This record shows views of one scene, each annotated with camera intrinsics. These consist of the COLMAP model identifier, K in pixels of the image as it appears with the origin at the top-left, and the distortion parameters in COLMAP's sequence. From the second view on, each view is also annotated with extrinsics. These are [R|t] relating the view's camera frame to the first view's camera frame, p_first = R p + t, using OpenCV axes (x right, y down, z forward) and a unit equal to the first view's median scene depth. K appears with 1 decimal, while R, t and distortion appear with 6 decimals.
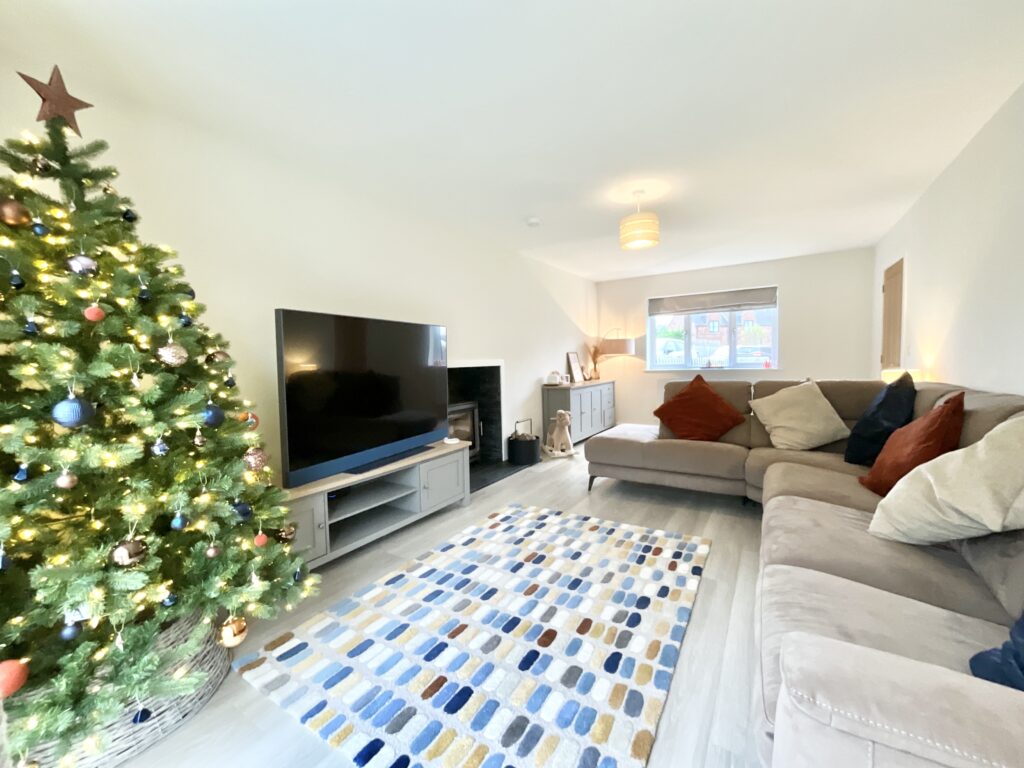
lens RADIAL K [[418.5, 0, 517.0], [0, 418.5, 386.8], [0, 0, 1]] dist [-0.000036, 0.000162]
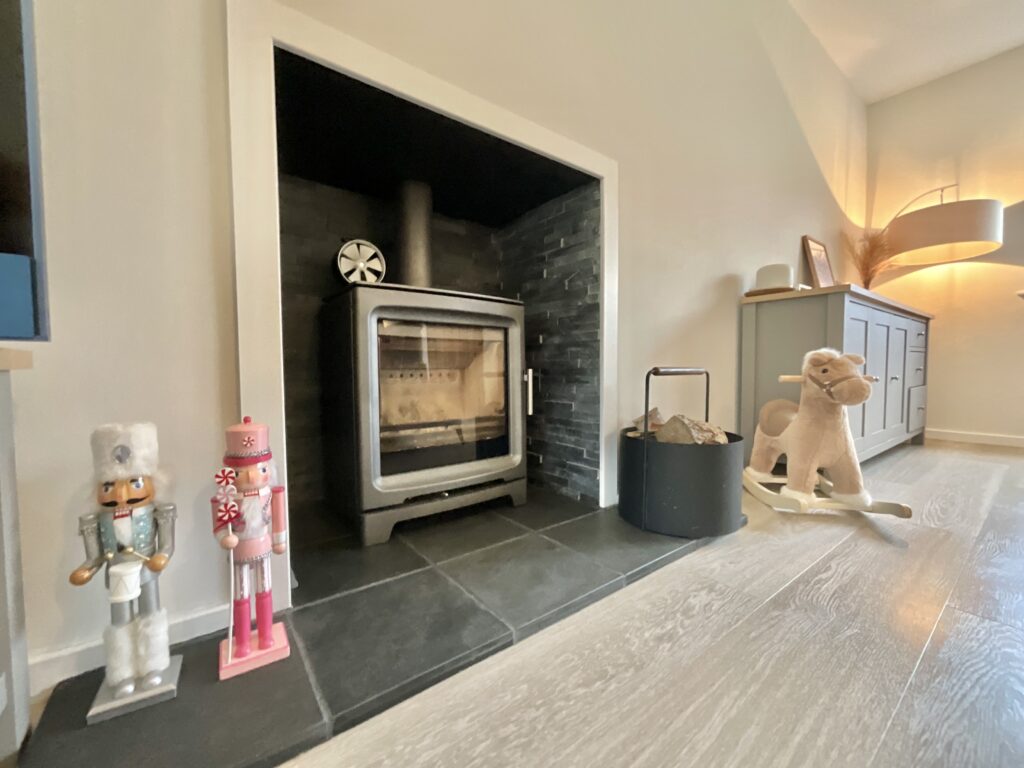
lens RADIAL K [[418.5, 0, 517.0], [0, 418.5, 386.8], [0, 0, 1]] dist [-0.000036, 0.000162]
pose [[0.939002, 0.036967, -0.341919, 0.008854], [-0.039805, 0.999207, -0.001285, 0.094217], [0.341600, 0.014816, 0.939728, 0.696502]]
